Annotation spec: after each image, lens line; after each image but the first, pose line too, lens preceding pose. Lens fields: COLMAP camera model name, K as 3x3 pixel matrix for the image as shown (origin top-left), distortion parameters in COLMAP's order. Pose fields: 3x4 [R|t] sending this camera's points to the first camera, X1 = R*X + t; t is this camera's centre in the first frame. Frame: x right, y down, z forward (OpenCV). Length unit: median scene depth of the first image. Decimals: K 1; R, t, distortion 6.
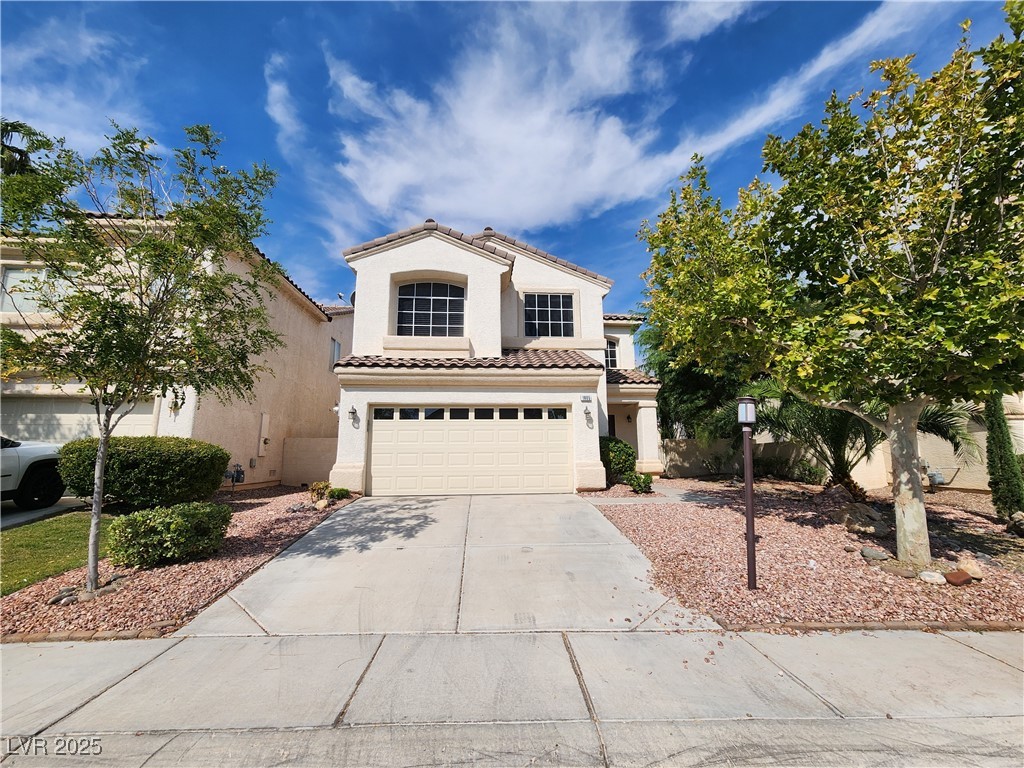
lens RADIAL K [[418.1, 0, 514.2], [0, 418.1, 385.0], [0, 0, 1]] dist [-0.000382, -0.002392]
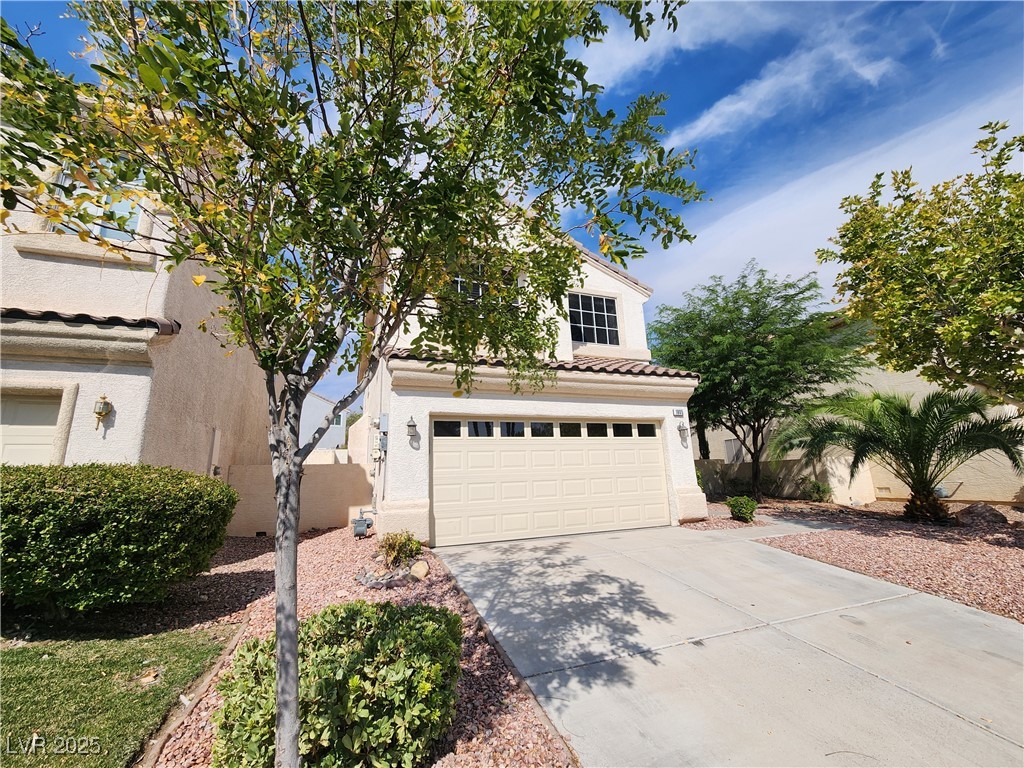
lens RADIAL K [[420.1, 0, 512.0], [0, 420.1, 384.0], [0, 0, 1]] dist [0.002207, -0.000017]
pose [[0.955049, 0.039241, 0.293838, -0.505836], [-0.022683, 0.997967, -0.059552, 0.038881], [-0.295578, 0.050210, 0.953998, 0.324033]]
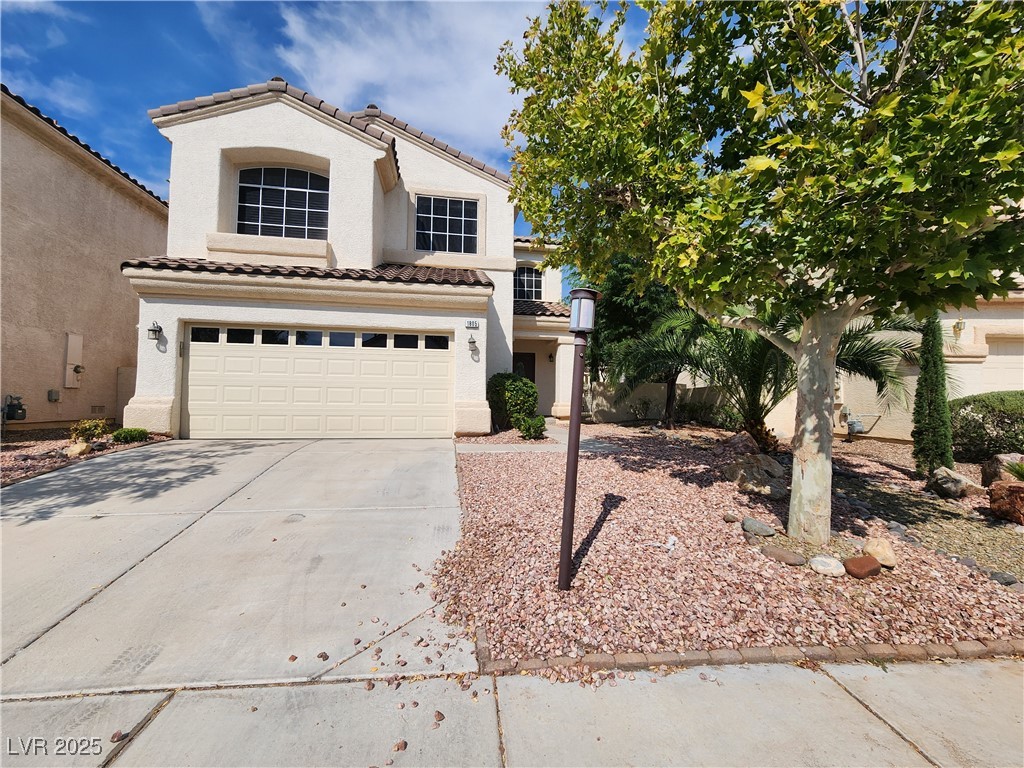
lens RADIAL K [[416.2, 0, 517.0], [0, 416.2, 386.4], [0, 0, 1]] dist [-0.002059, 0.000057]
pose [[0.995354, 0.021872, 0.093768, 0.225912], [-0.034098, 0.990817, 0.130836, 0.051987], [-0.090046, -0.133426, 0.986960, 0.218063]]
